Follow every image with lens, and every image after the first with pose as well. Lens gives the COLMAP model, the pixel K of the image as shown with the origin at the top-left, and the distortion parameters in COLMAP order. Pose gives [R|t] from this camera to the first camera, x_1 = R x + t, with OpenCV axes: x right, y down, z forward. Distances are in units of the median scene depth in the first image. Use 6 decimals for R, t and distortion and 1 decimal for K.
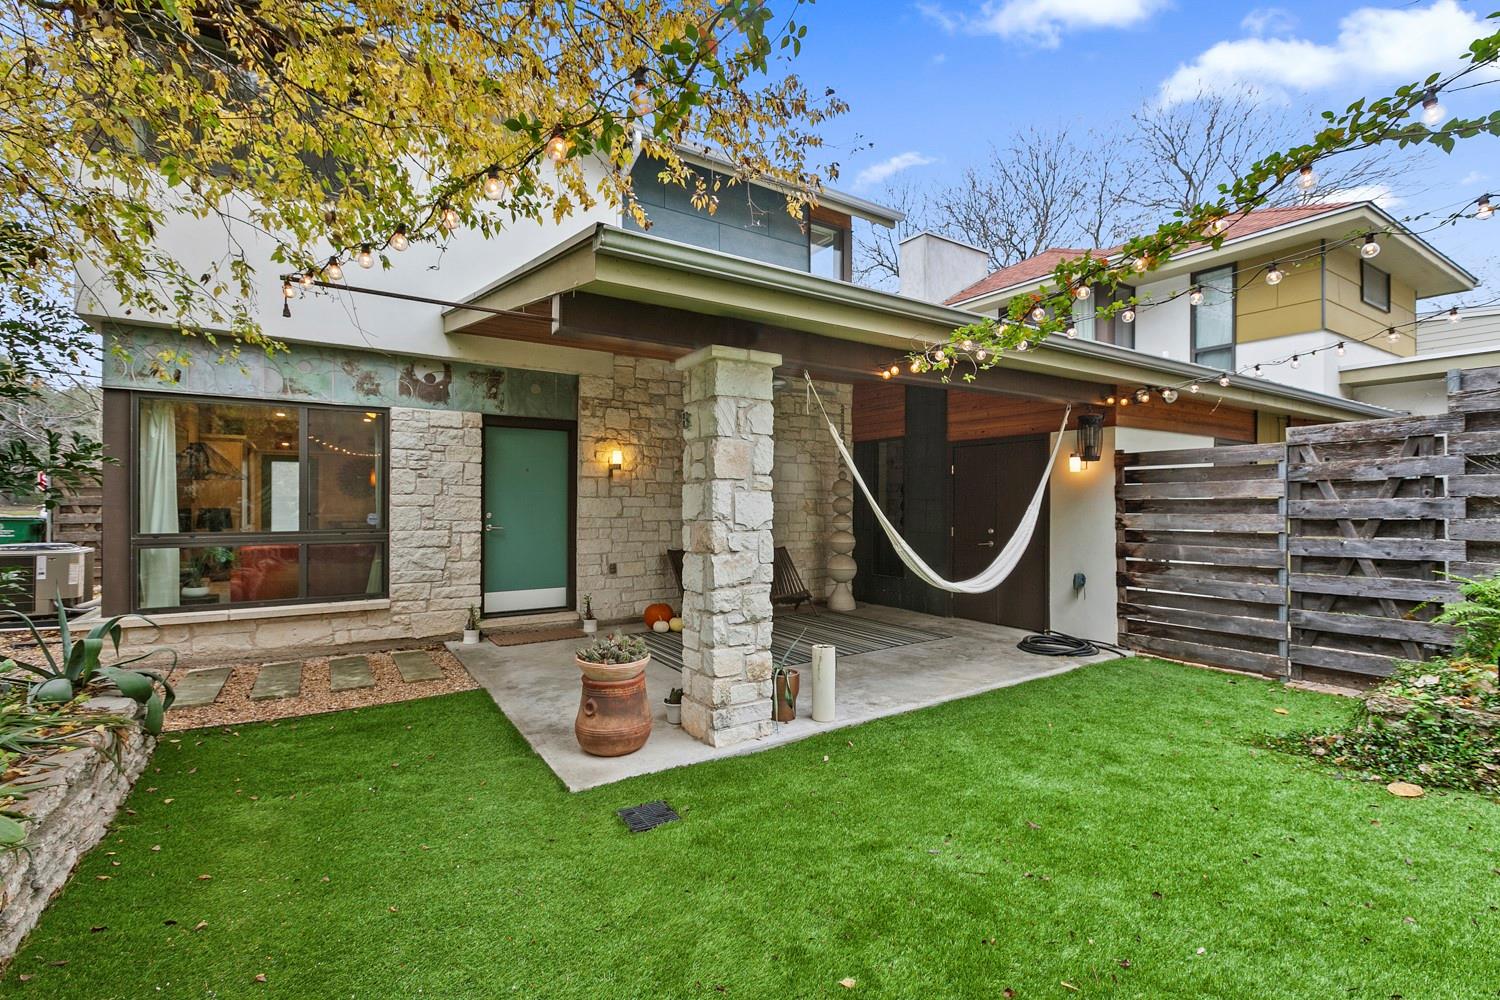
lens RADIAL K [[672.8, 0, 747.0], [0, 672.8, 499.8], [0, 0, 1]] dist [-0.002697, 0.000277]
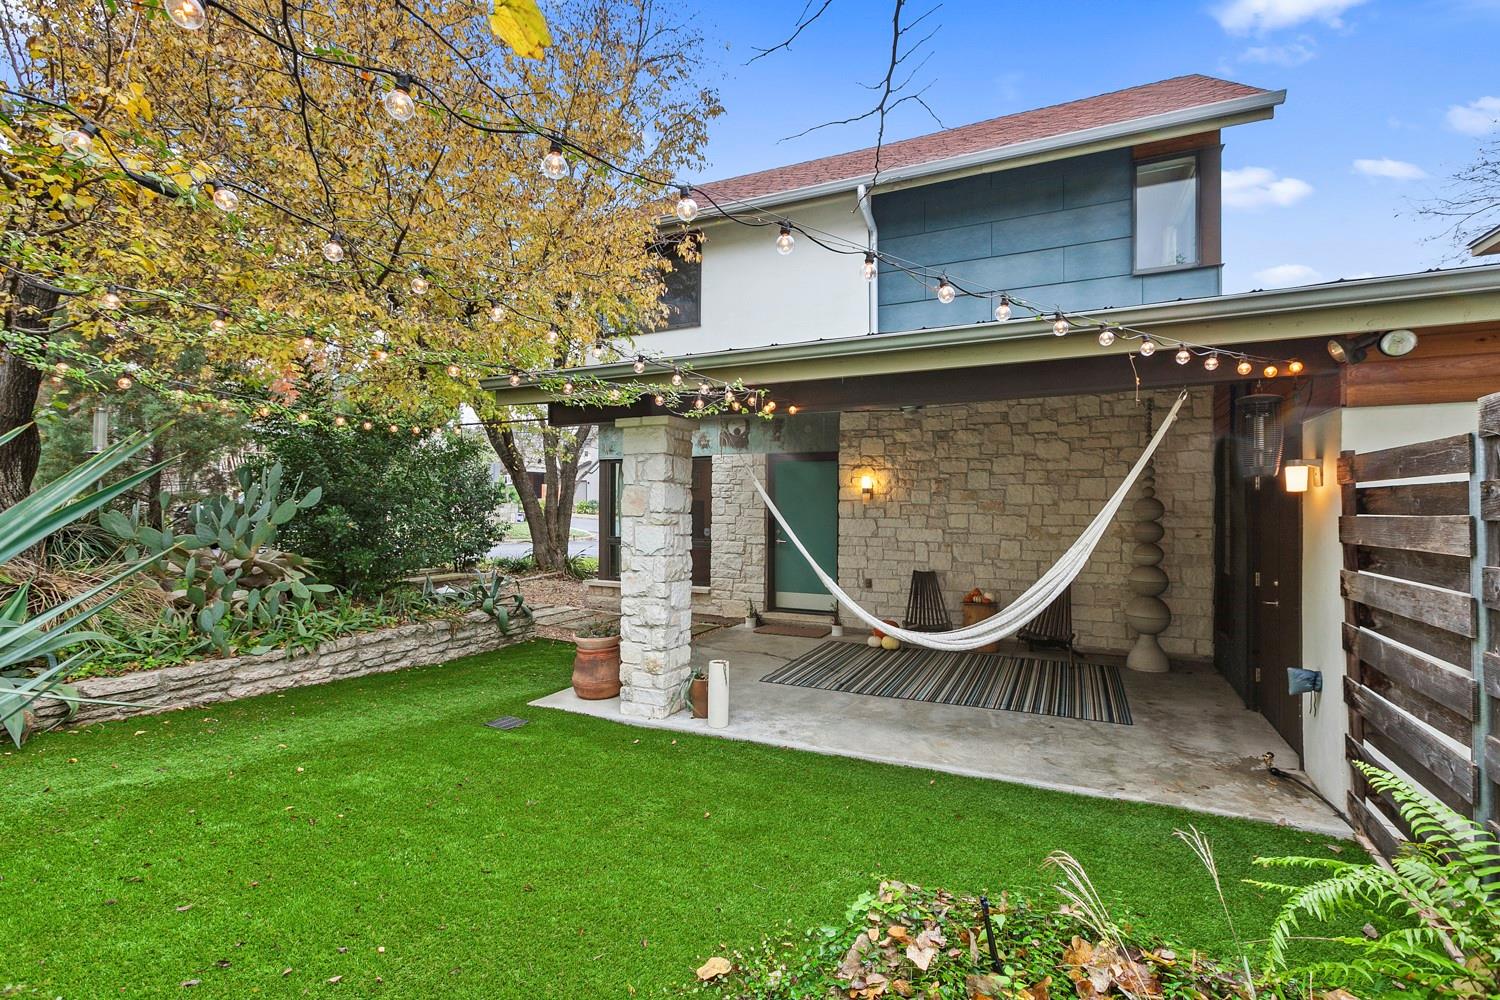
lens RADIAL K [[672.8, 0, 747.0], [0, 672.8, 499.8], [0, 0, 1]] dist [-0.002697, 0.000277]
pose [[0.523439, -0.006387, -0.852039, 0.716310], [0.002872, 0.999979, -0.005731, -0.031946], [0.852058, 0.000553, 0.523447, 0.287495]]
